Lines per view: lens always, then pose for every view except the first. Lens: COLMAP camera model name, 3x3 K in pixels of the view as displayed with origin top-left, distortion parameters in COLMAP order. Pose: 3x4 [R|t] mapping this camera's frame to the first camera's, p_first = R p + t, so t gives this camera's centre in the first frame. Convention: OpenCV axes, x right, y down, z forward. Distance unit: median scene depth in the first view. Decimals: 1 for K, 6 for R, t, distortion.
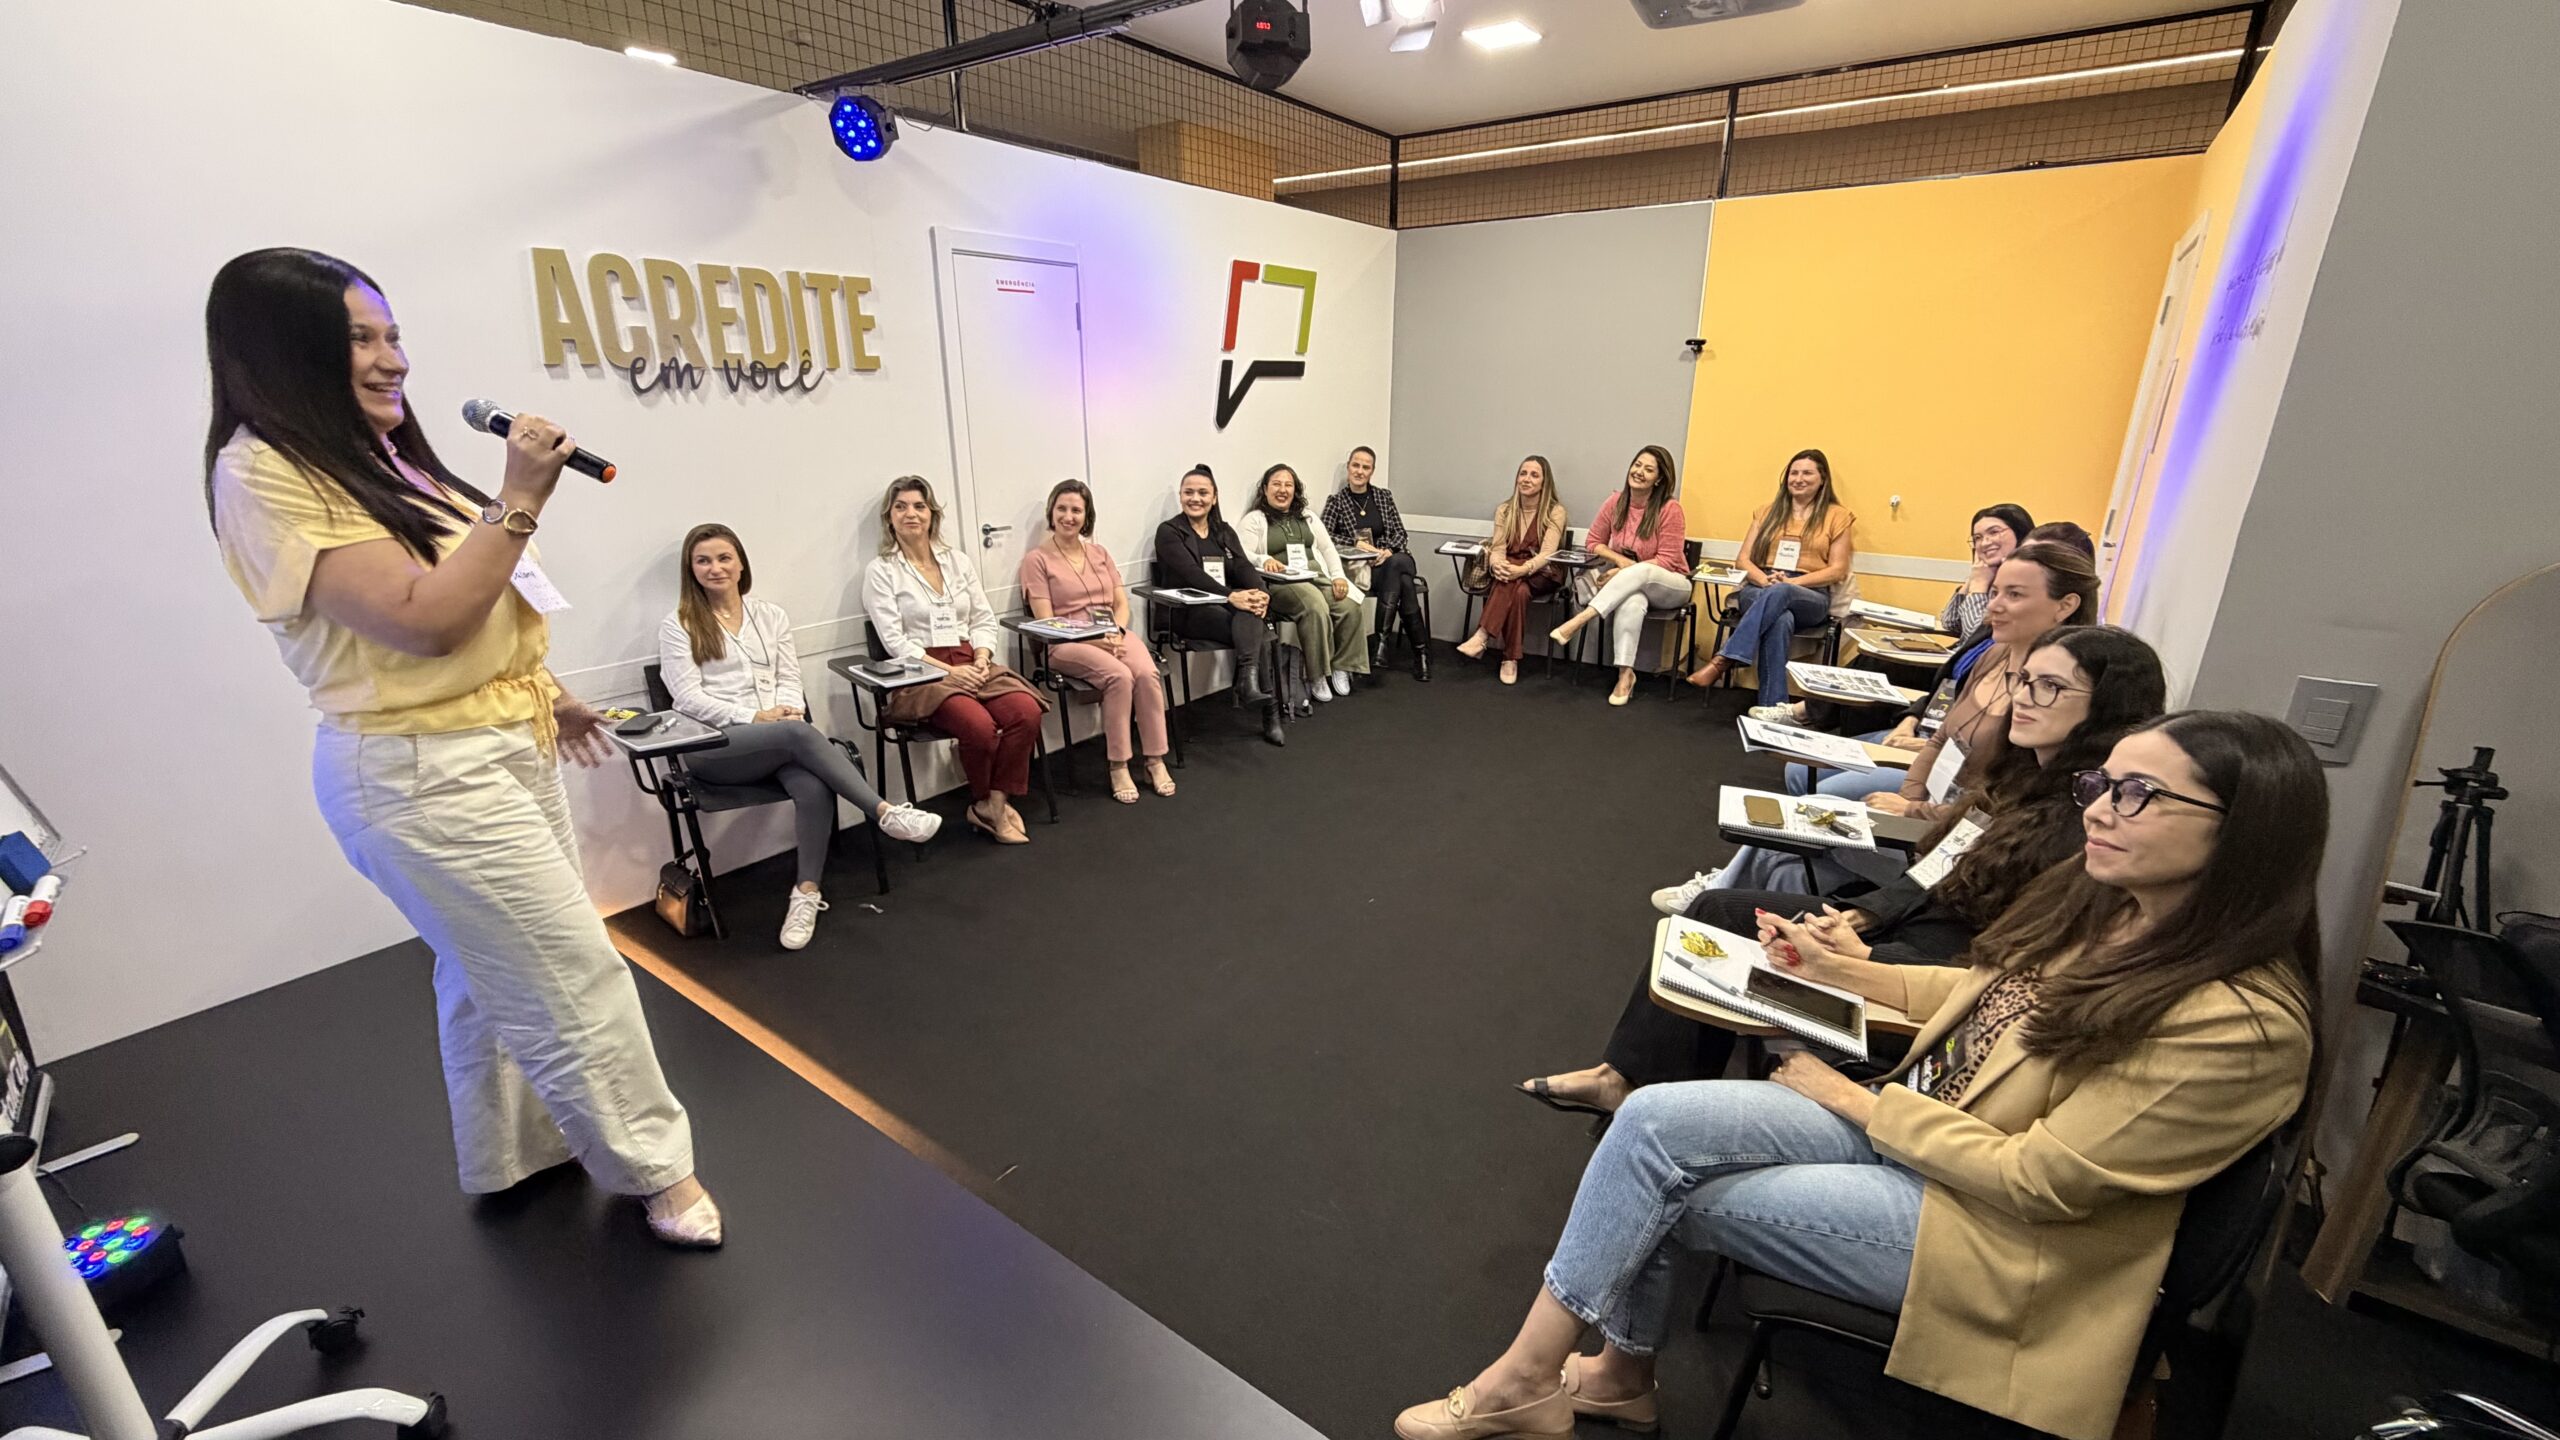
lens RADIAL K [[1035.2, 0, 1278.2], [0, 1035.2, 725.8], [0, 0, 1]] dist [-0.022478, -0.000196]
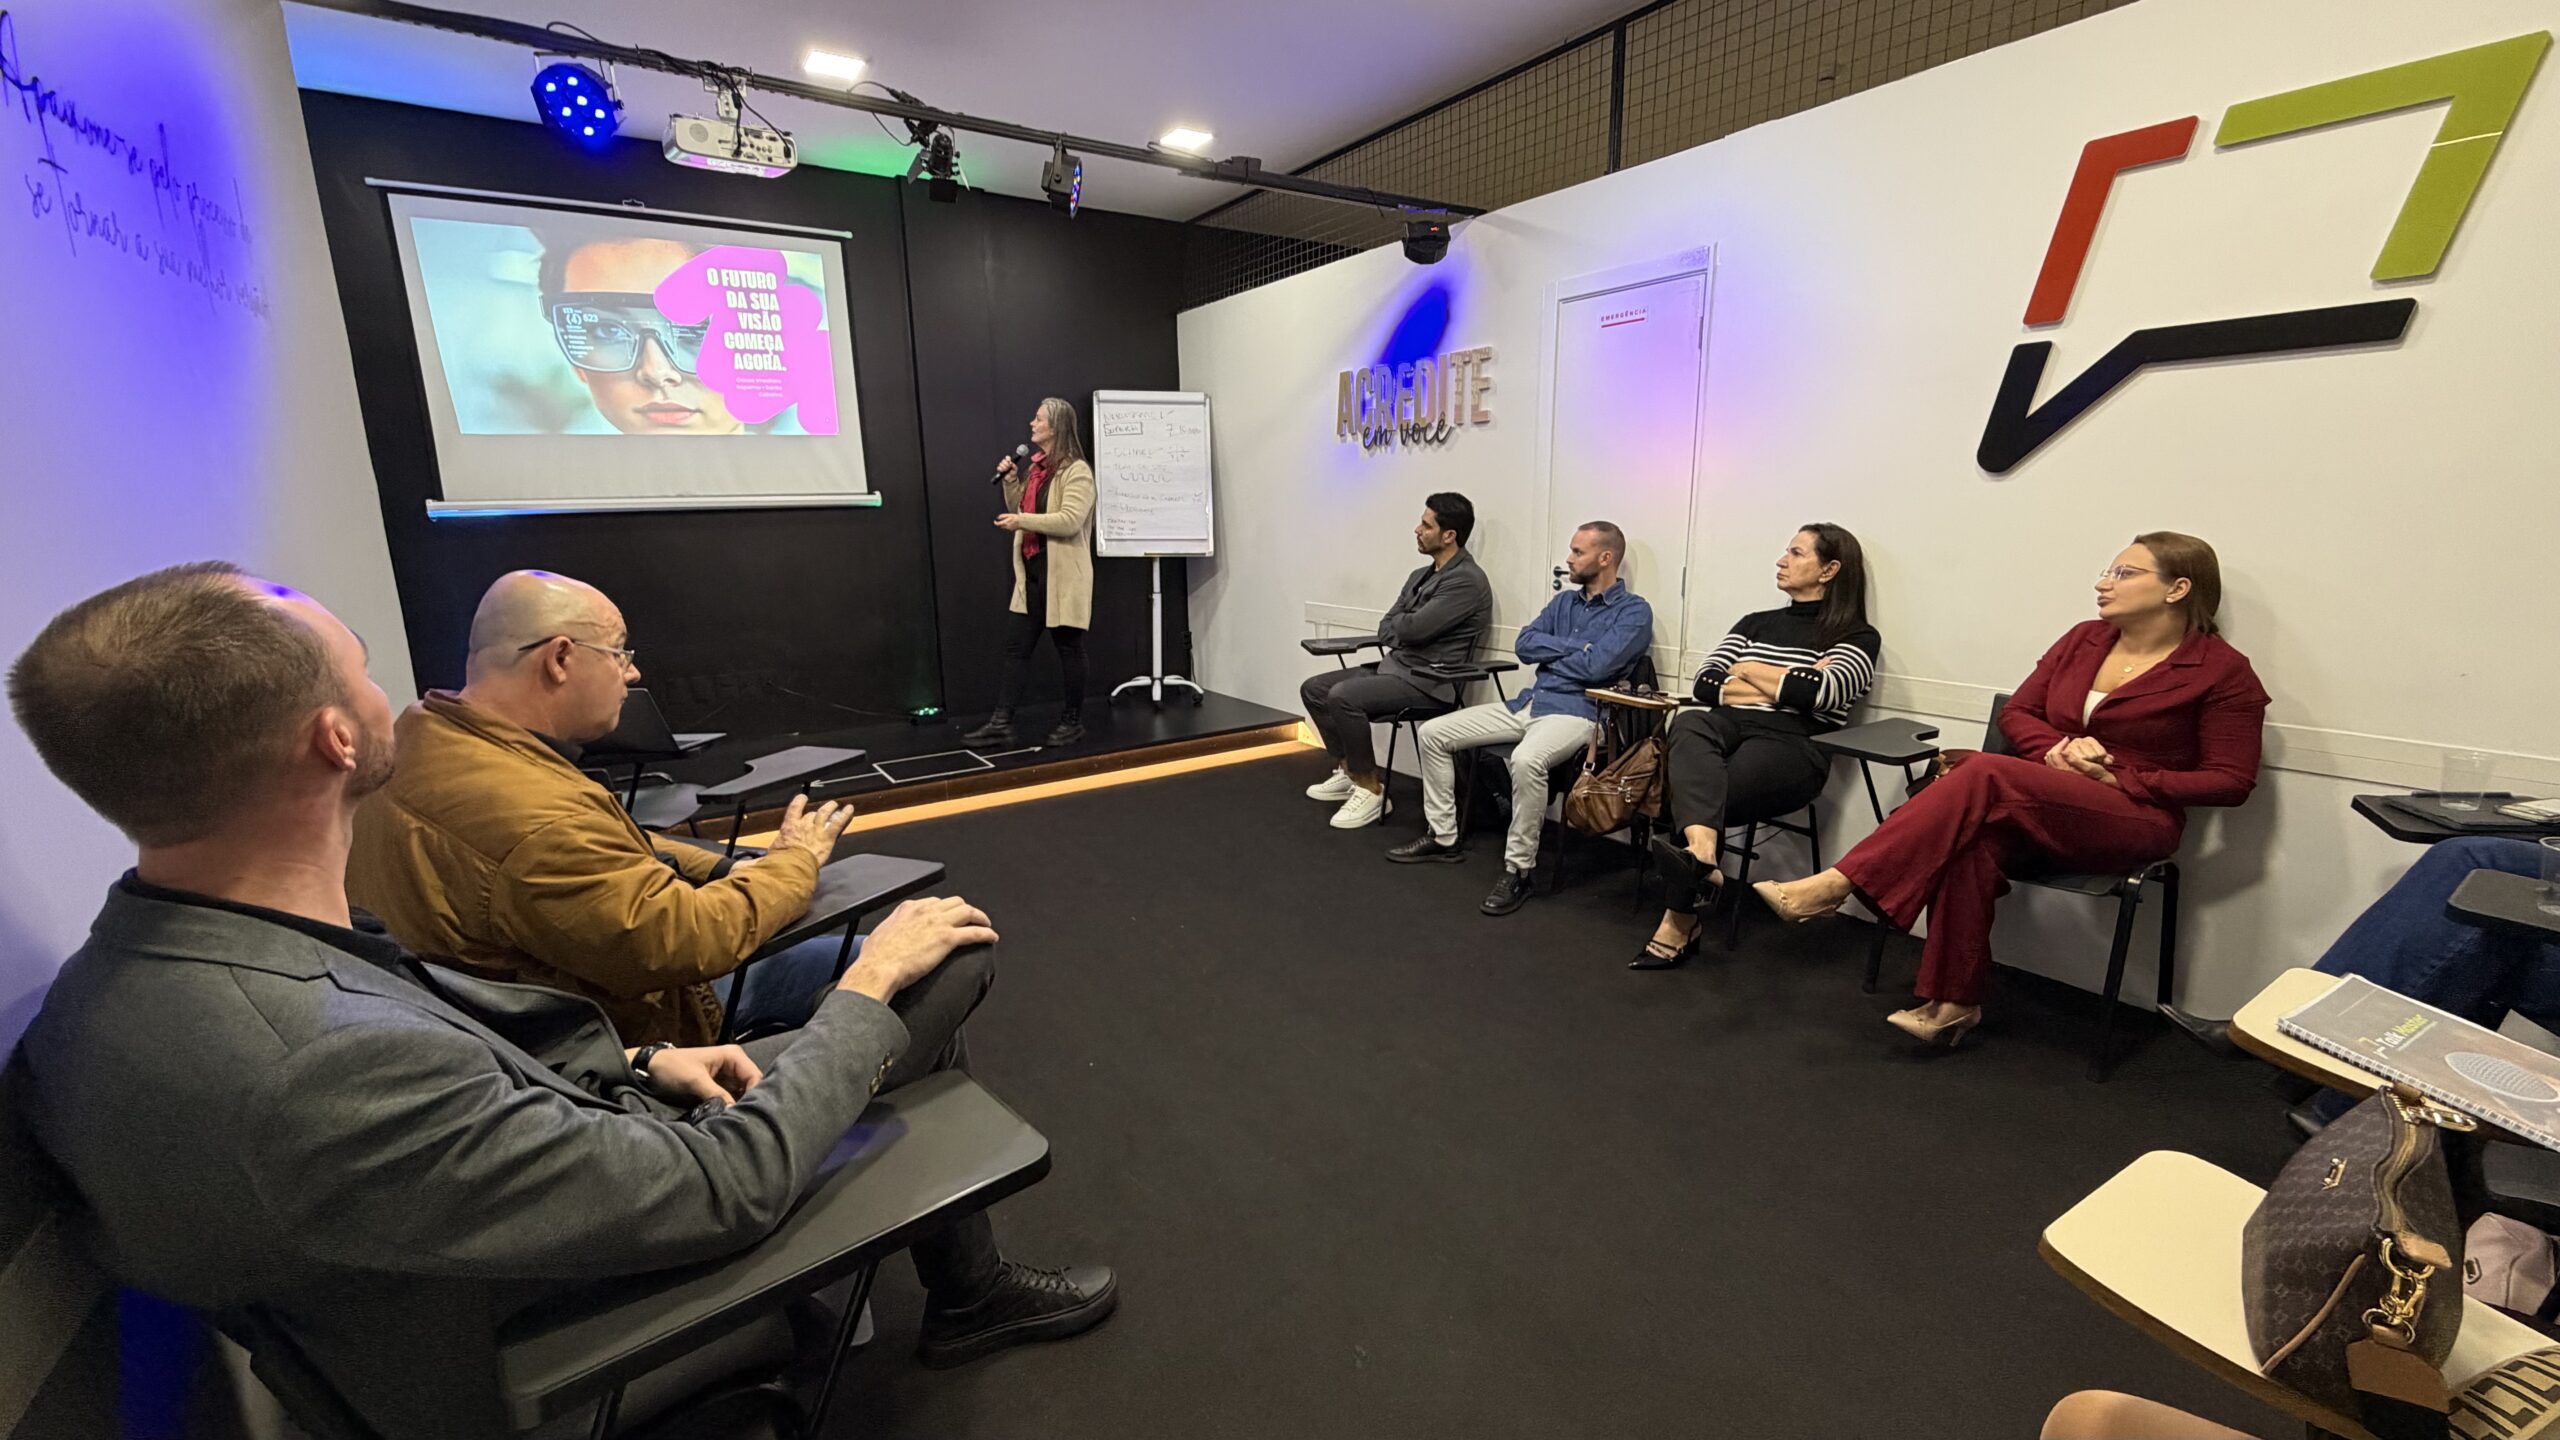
lens RADIAL K [[1036.7, 0, 1245.4], [0, 1036.7, 730.7], [0, 0, 1]] dist [-0.000164, -0.000518]
pose [[-0.376915, 0.208978, -0.902365, 0.844453], [-0.274353, 0.905311, 0.324257, -0.320850], [0.884684, 0.369784, -0.283892, 1.175613]]
